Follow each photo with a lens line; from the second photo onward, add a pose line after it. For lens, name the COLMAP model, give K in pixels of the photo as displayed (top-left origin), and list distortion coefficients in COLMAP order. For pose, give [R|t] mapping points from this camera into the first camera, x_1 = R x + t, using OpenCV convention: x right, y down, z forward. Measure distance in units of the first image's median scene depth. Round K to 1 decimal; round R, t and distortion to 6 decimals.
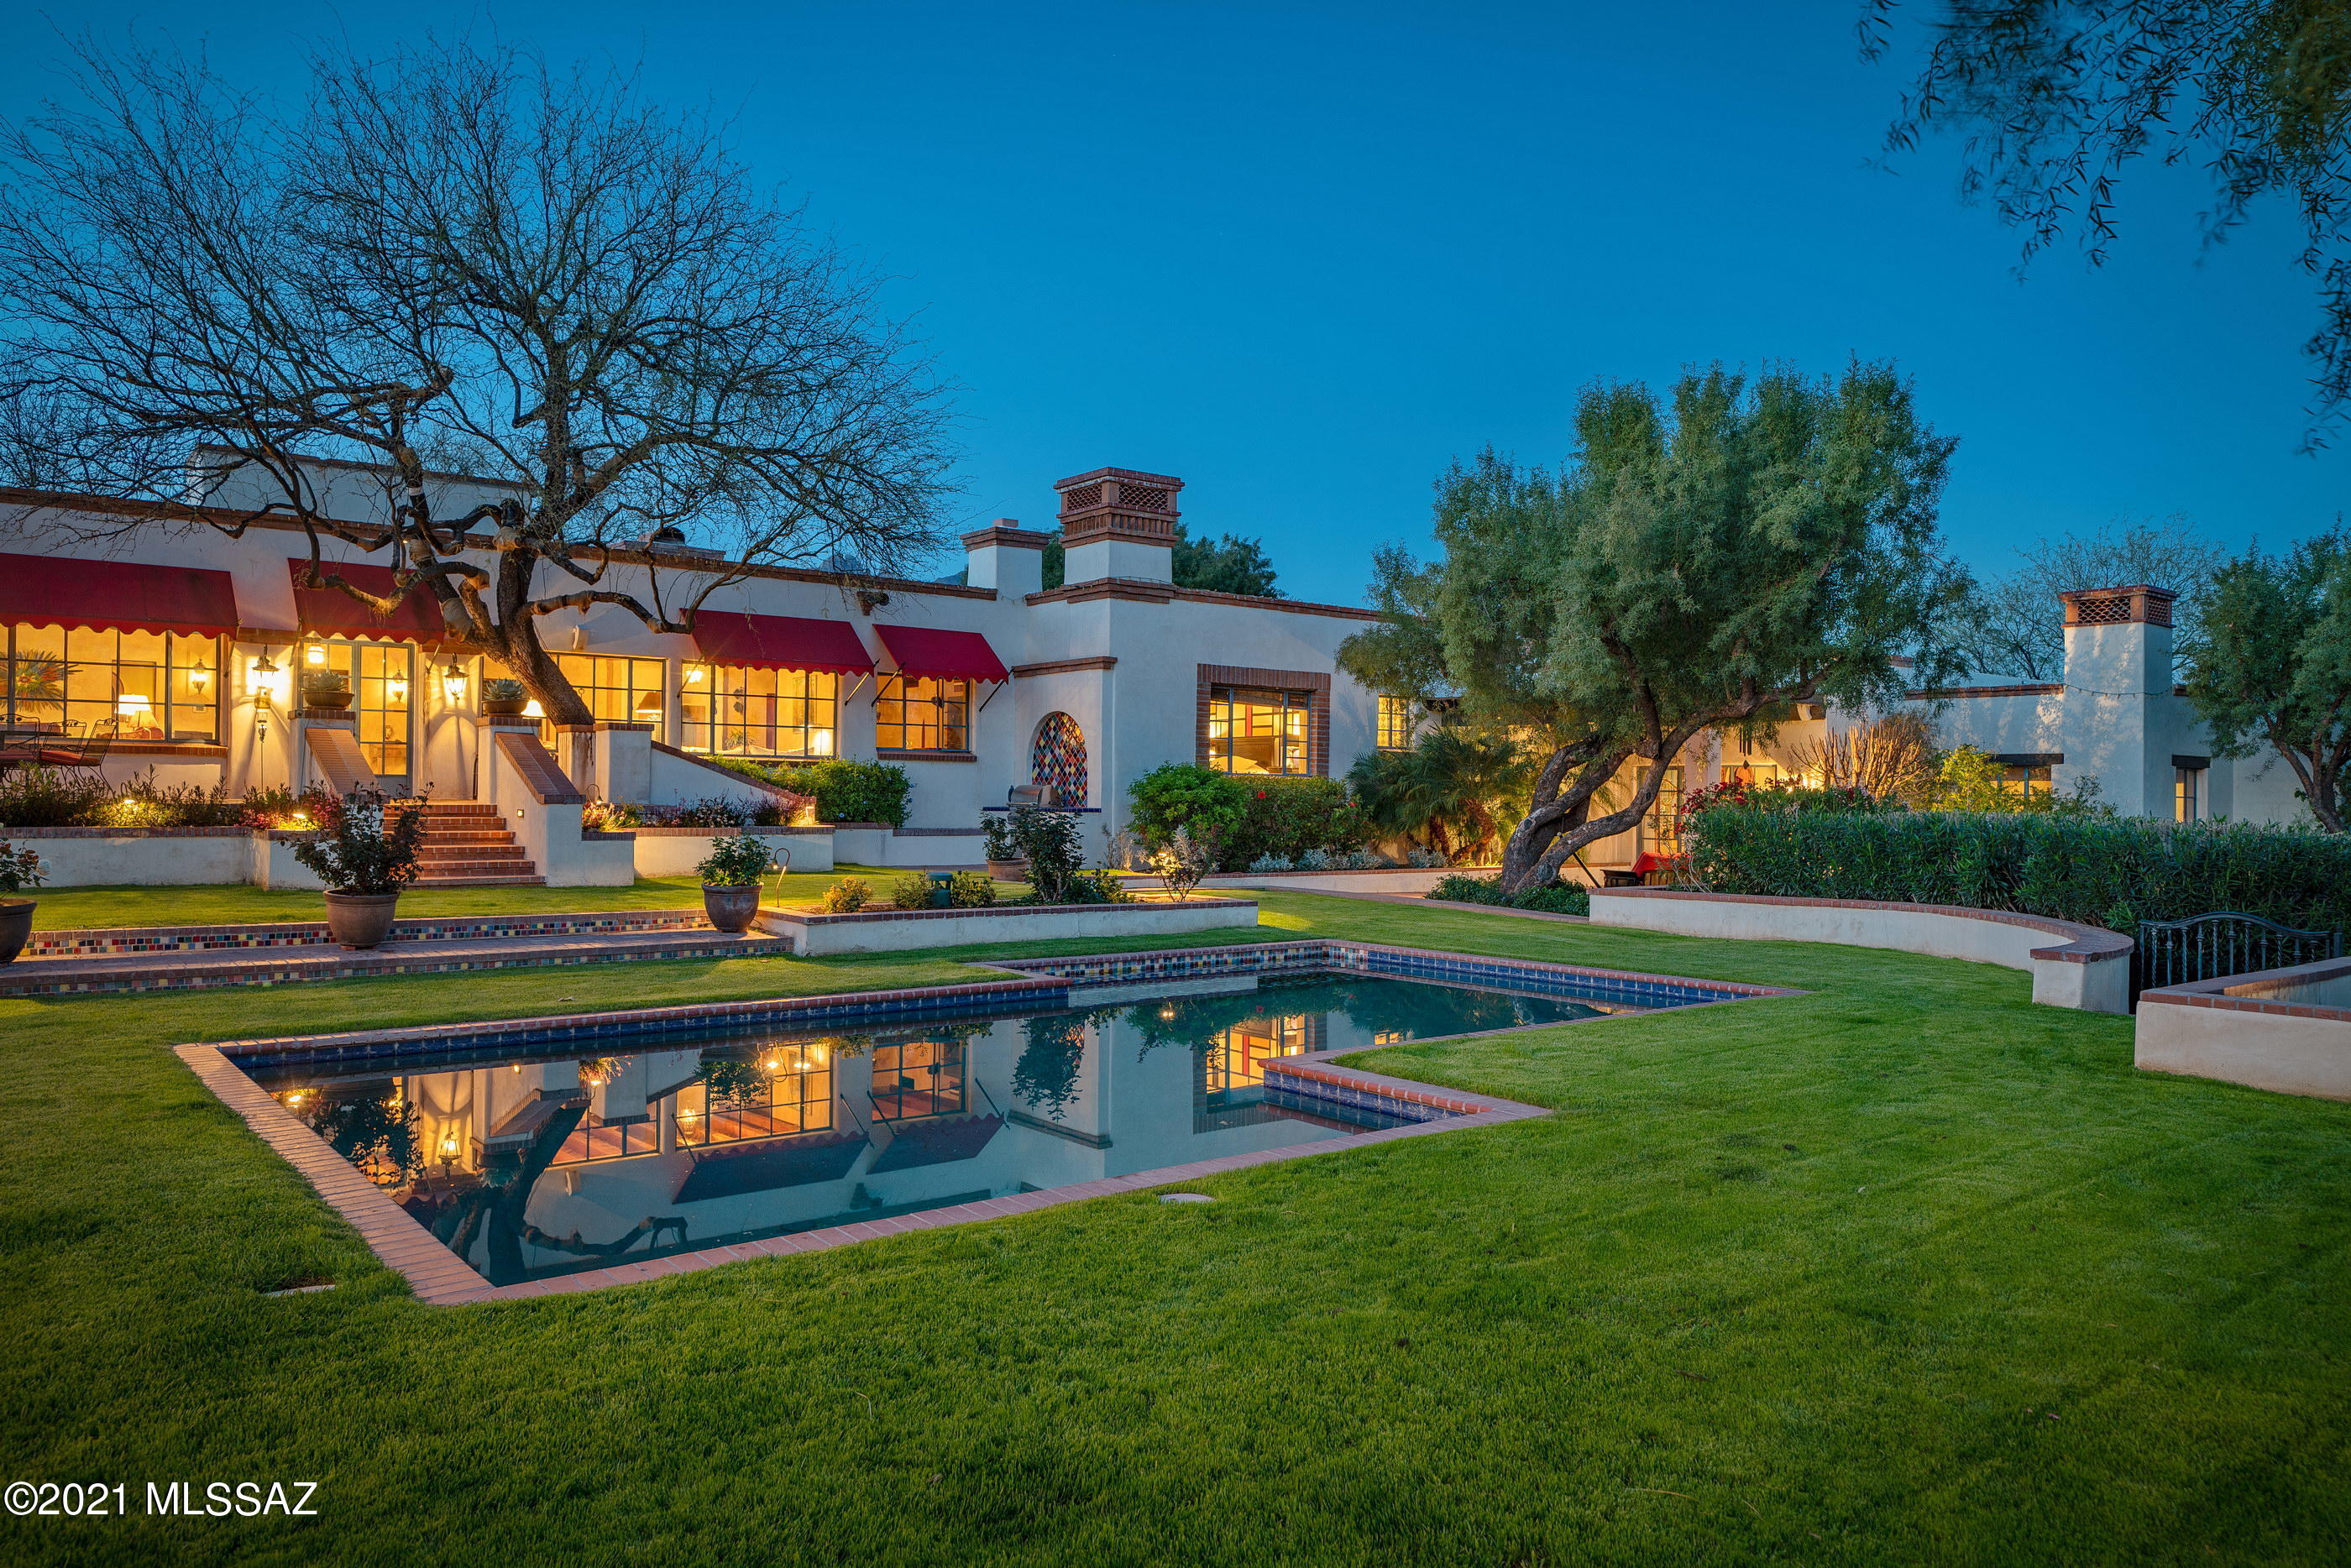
lens RADIAL K [[1560.0, 0, 1175.5], [0, 1560.0, 784.0], [0, 0, 1]] dist [-0.000621, -0.000622]
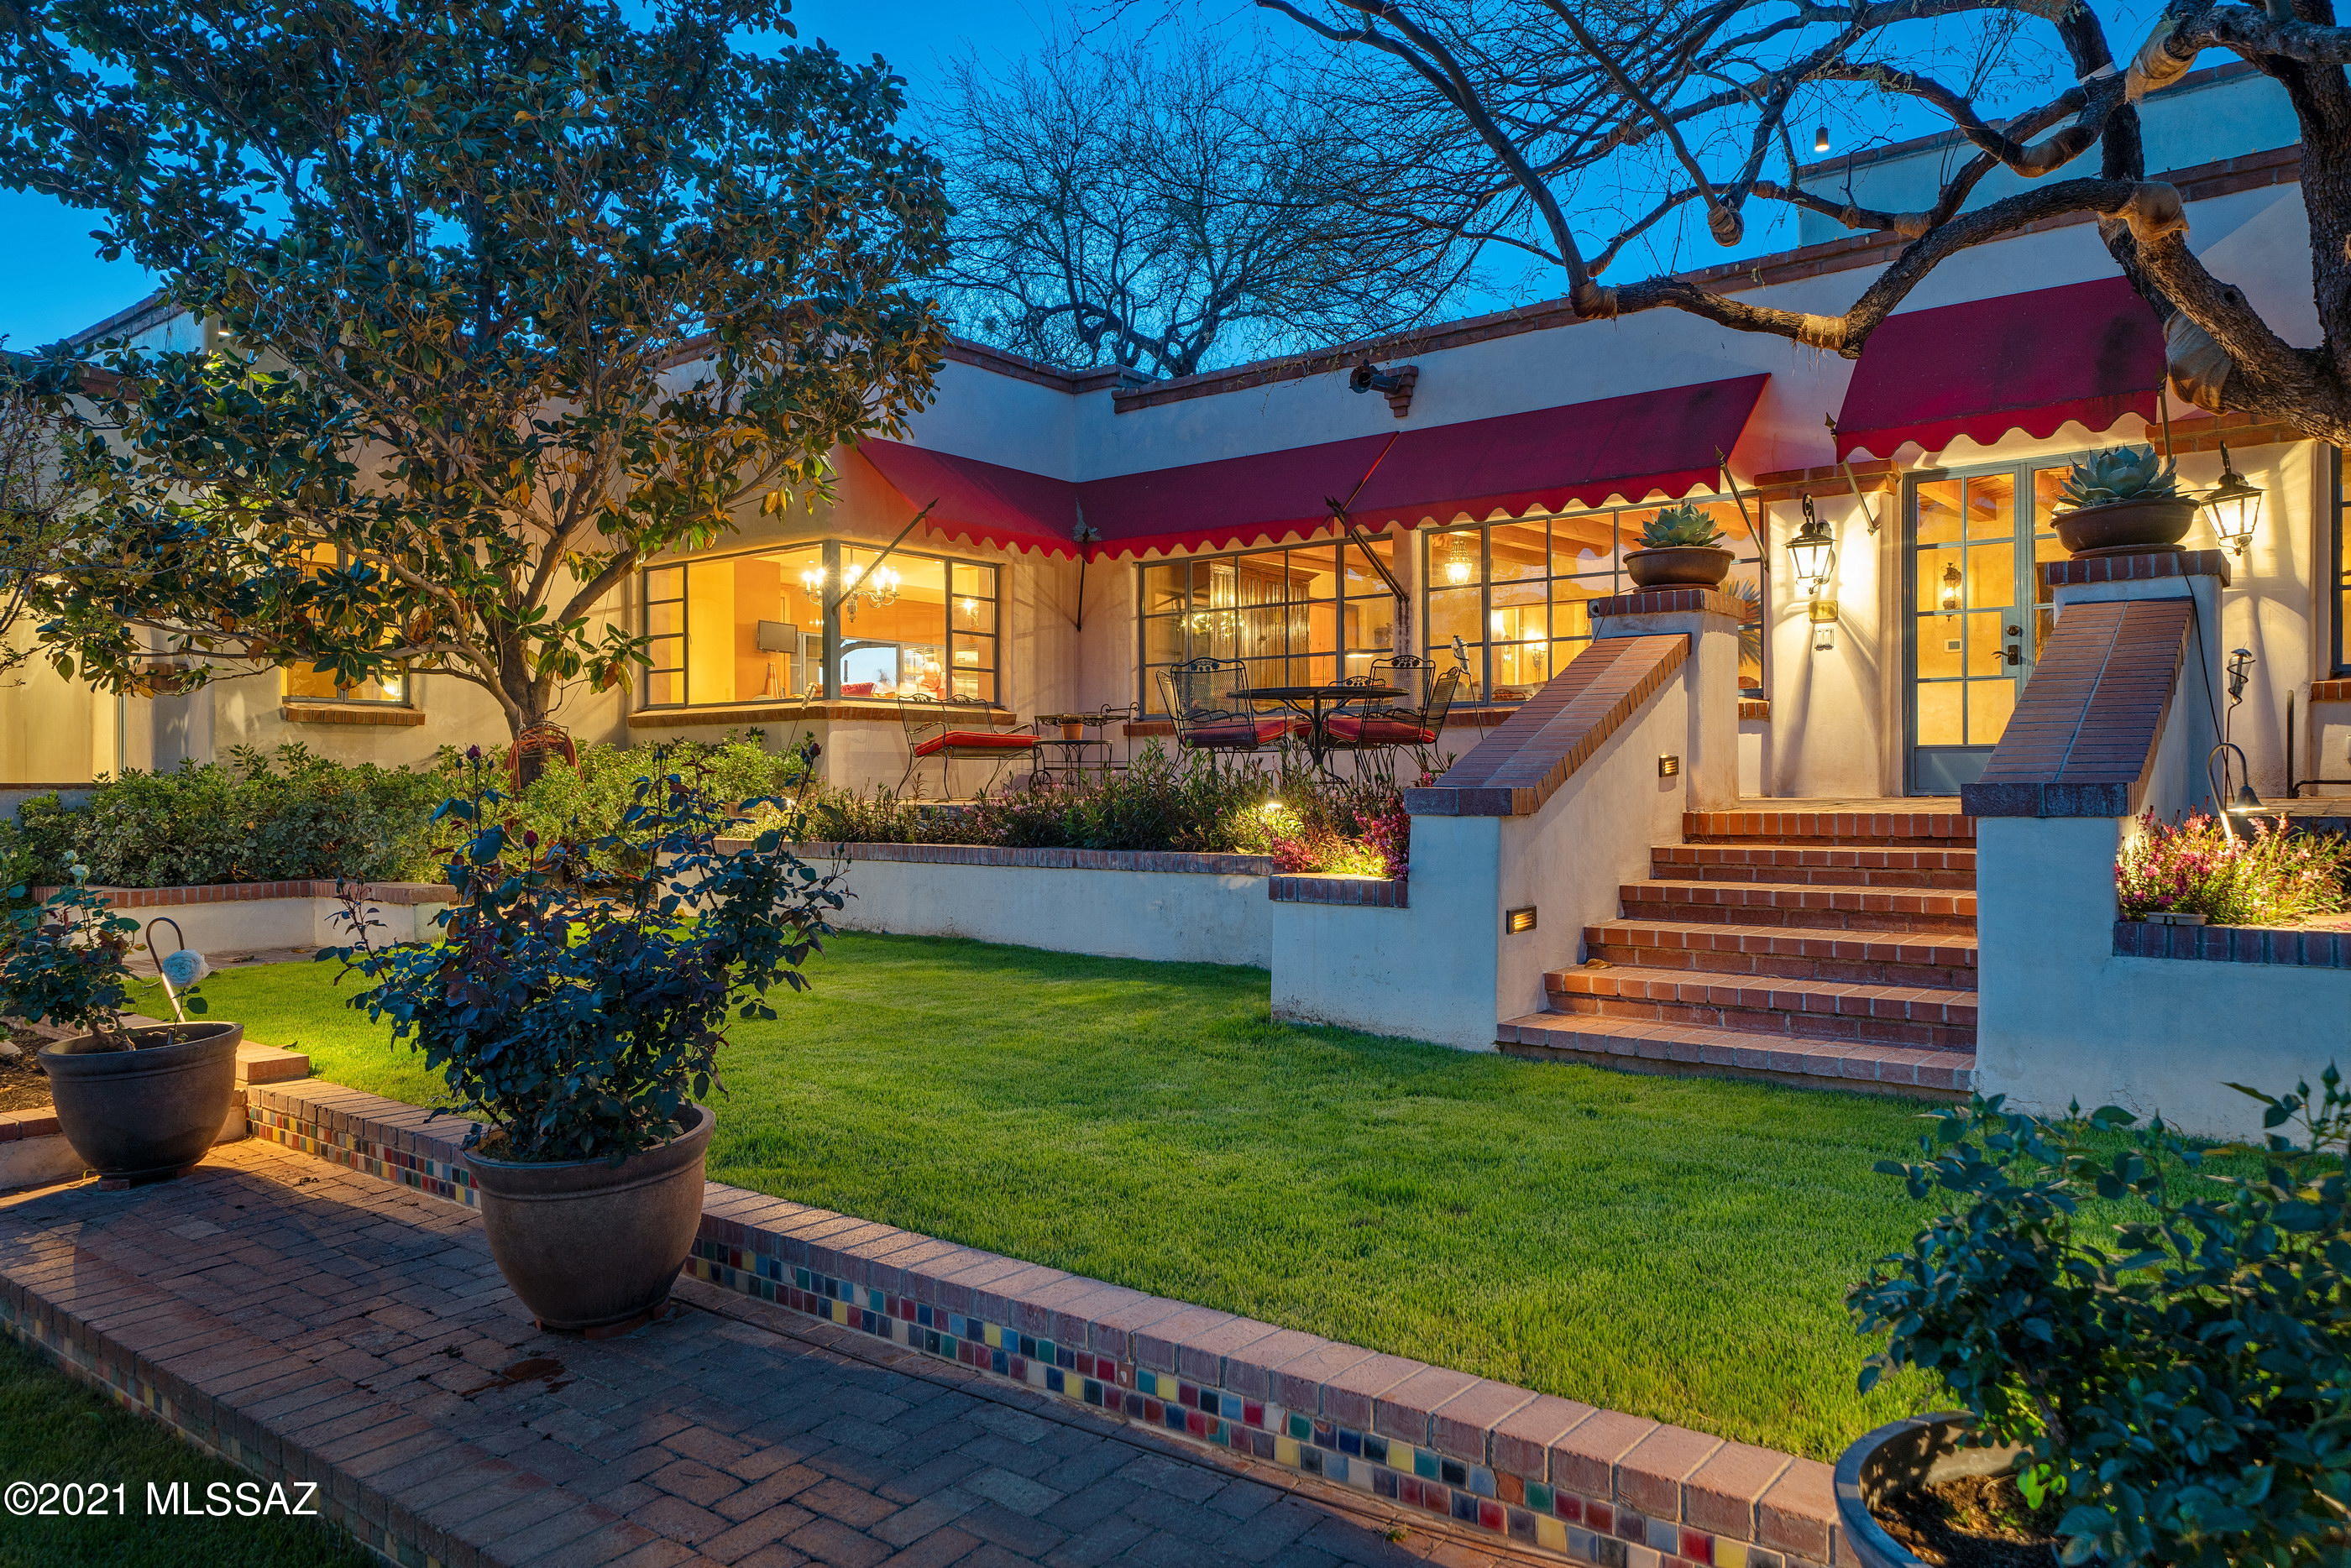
lens RADIAL K [[1560.0, 0, 1175.5], [0, 1560.0, 784.0], [0, 0, 1]] dist [-0.000621, -0.000622]
pose [[0.248476, -0.013570, -0.968543, -0.134629], [0.016690, 0.999813, -0.009726, 0.006586], [0.968494, -0.013748, 0.248657, 0.648113]]
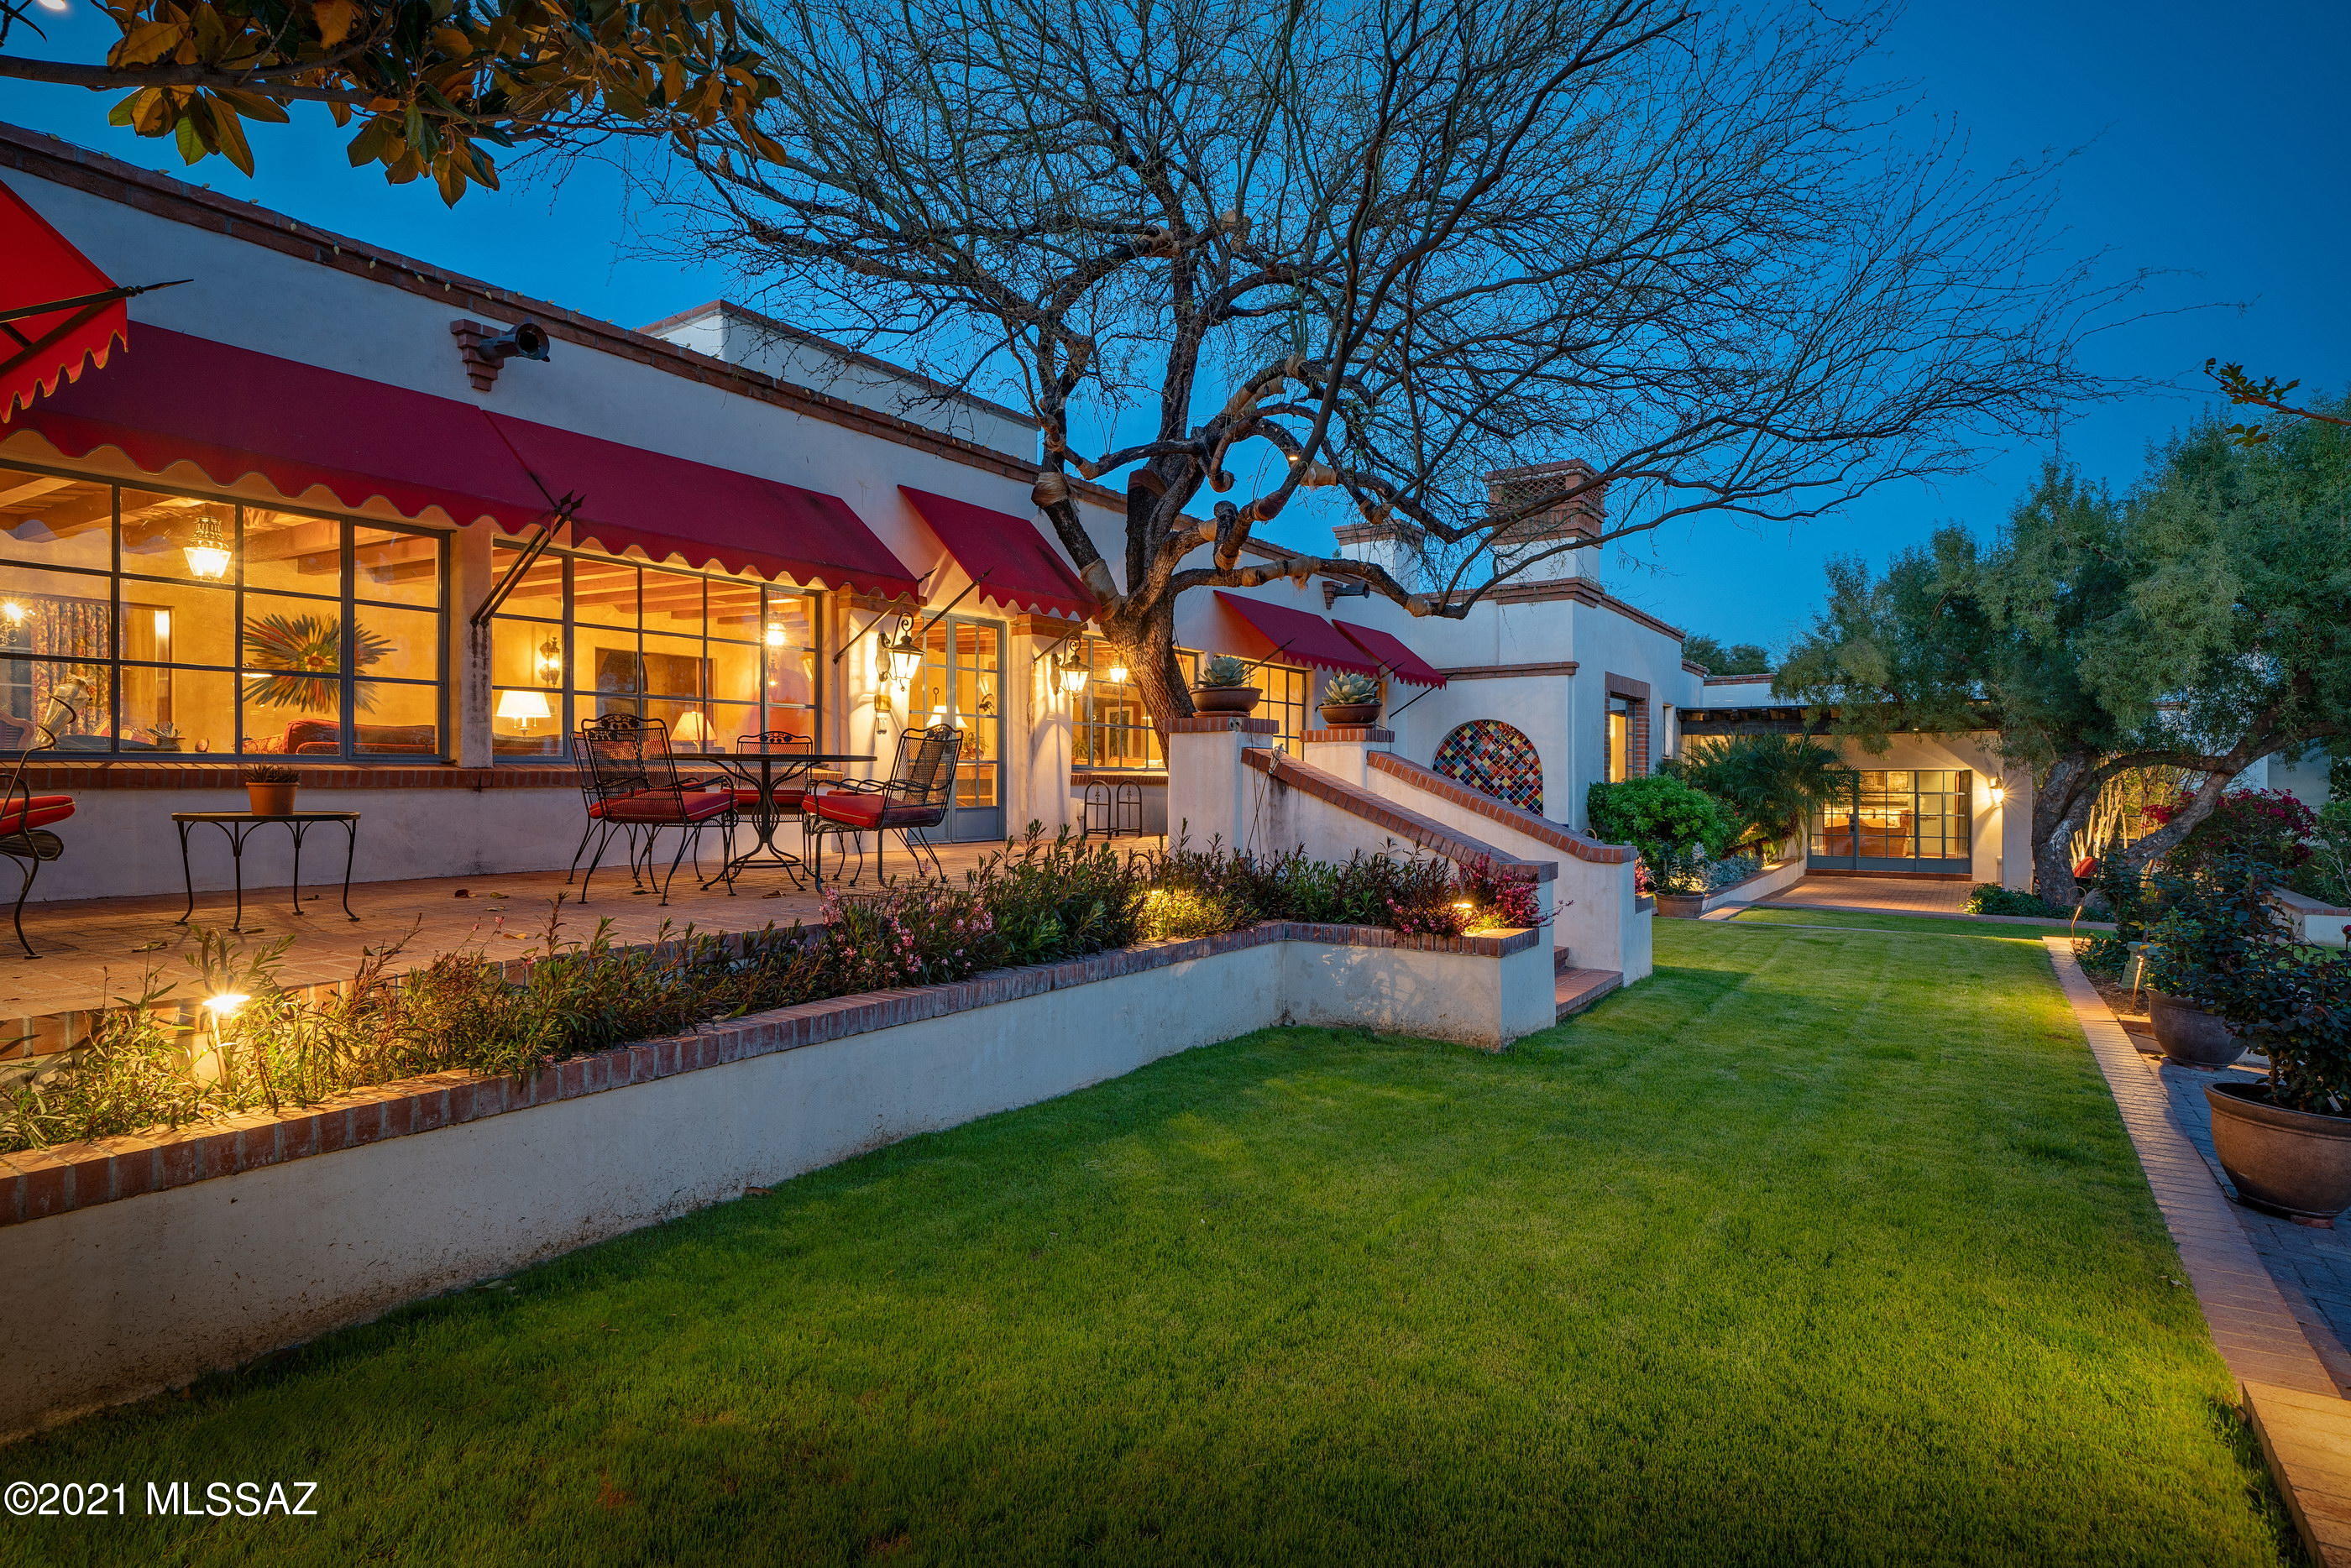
lens RADIAL K [[1227.0, 0, 1175.5], [0, 1227.0, 784.0], [0, 0, 1]] dist [-0.000551, 0.000053]
pose [[0.952828, -0.011034, 0.303311, -0.612026], [0.007608, 0.999893, 0.012476, -0.023319], [-0.303416, -0.009580, 0.952810, 0.463385]]
